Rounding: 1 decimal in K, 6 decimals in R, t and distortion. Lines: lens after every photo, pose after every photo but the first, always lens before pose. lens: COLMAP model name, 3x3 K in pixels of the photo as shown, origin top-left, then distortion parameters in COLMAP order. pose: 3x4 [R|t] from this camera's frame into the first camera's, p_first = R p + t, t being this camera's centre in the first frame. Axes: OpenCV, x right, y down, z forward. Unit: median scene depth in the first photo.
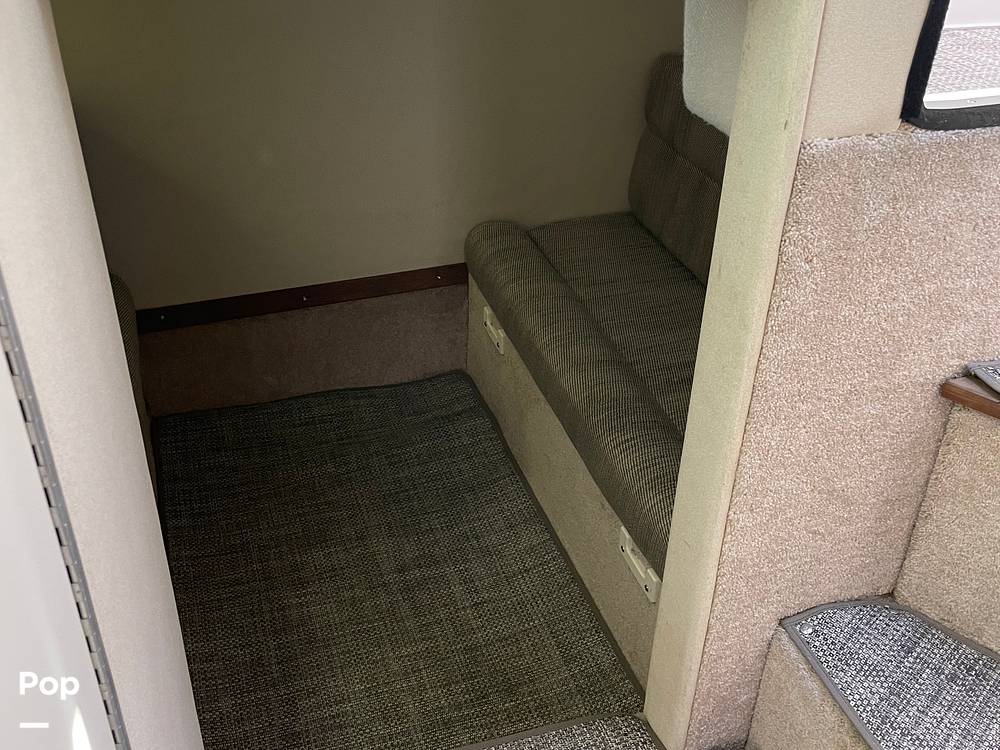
lens RADIAL K [[1013.7, 0, 497.4], [0, 1013.7, 375.0], [0, 0, 1]] dist [0.064507, 0.000000]
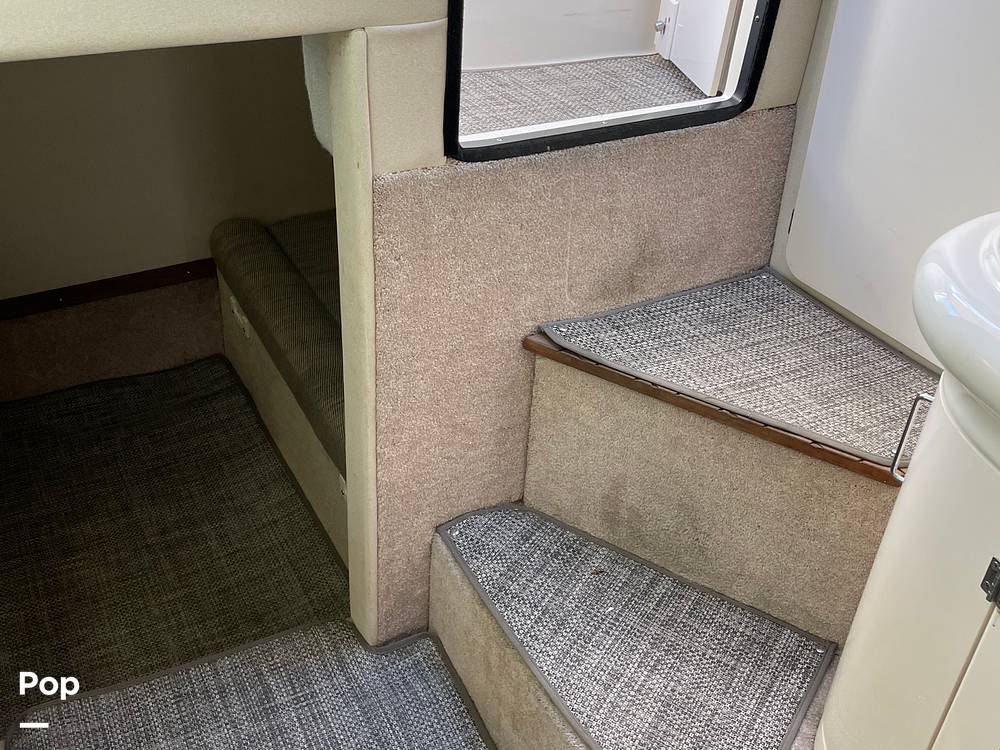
lens RADIAL K [[1013.7, 0, 471.1], [0, 1013.7, 373.9], [0, 0, 1]] dist [0.064507, 0.000000]
pose [[0.986694, -0.075643, 0.143918, 0.146264], [0.072170, 0.996965, 0.029204, 0.008069], [-0.145690, -0.018429, 0.989159, -0.283996]]
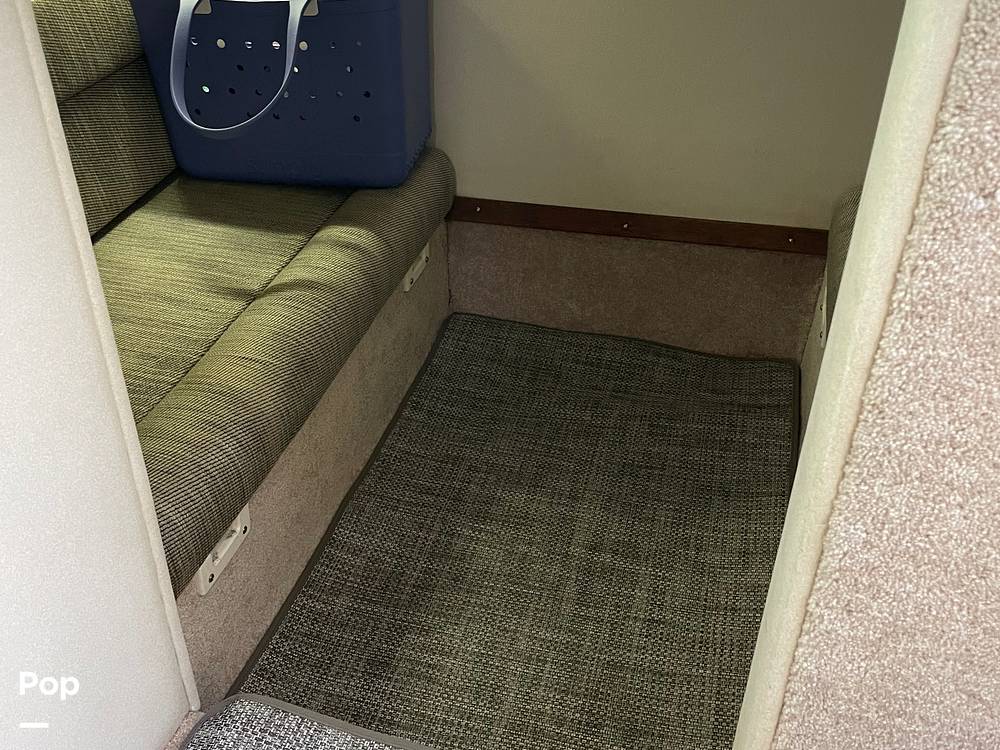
lens RADIAL K [[1013.7, 0, 484.0], [0, 1013.7, 361.6], [0, 0, 1]] dist [0.064507, 0.000000]
pose [[0.835869, 0.291052, -0.465415, 0.272738], [-0.287875, 0.954338, 0.079792, 0.003576], [0.467387, 0.067286, 0.881488, 0.306193]]
